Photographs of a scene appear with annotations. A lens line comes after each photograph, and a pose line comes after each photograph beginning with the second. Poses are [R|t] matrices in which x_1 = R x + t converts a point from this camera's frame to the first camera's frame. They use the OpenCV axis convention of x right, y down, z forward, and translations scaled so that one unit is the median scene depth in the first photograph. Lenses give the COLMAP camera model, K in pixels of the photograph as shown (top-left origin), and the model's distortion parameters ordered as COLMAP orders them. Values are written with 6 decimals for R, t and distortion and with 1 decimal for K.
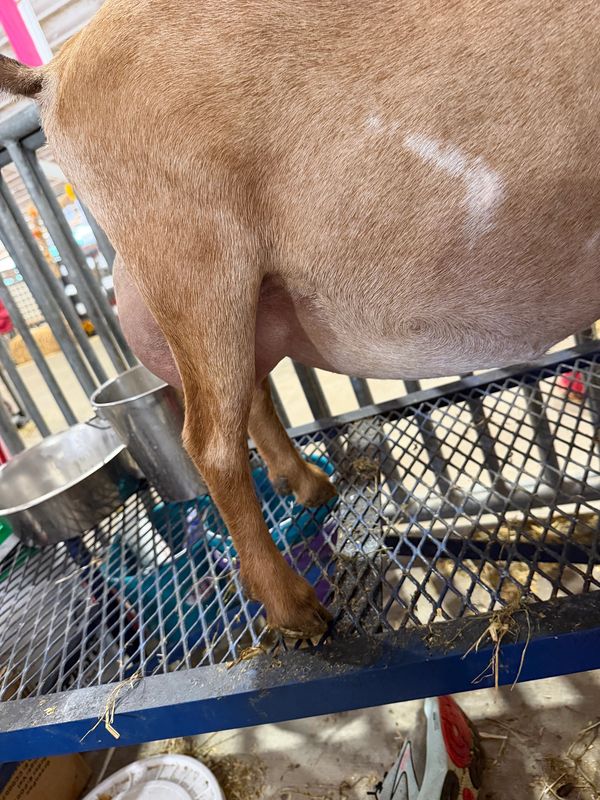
lens RADIAL K [[564.2, 0, 300.0], [0, 564.2, 400.0], [0, 0, 1]] dist [-0.004114, -0.005733]
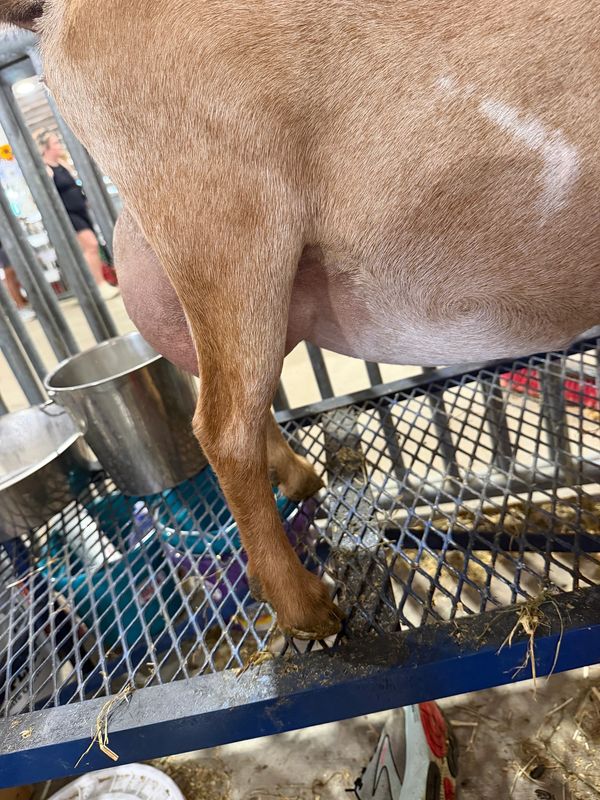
lens RADIAL K [[565.3, 0, 300.0], [0, 565.3, 400.0], [0, 0, 1]] dist [-0.009672, -0.004026]
pose [[0.989692, 0.014534, 0.142472, -0.149063], [-0.016562, 0.999778, 0.013059, 0.011523], [-0.142251, -0.015284, 0.989713, 0.073663]]
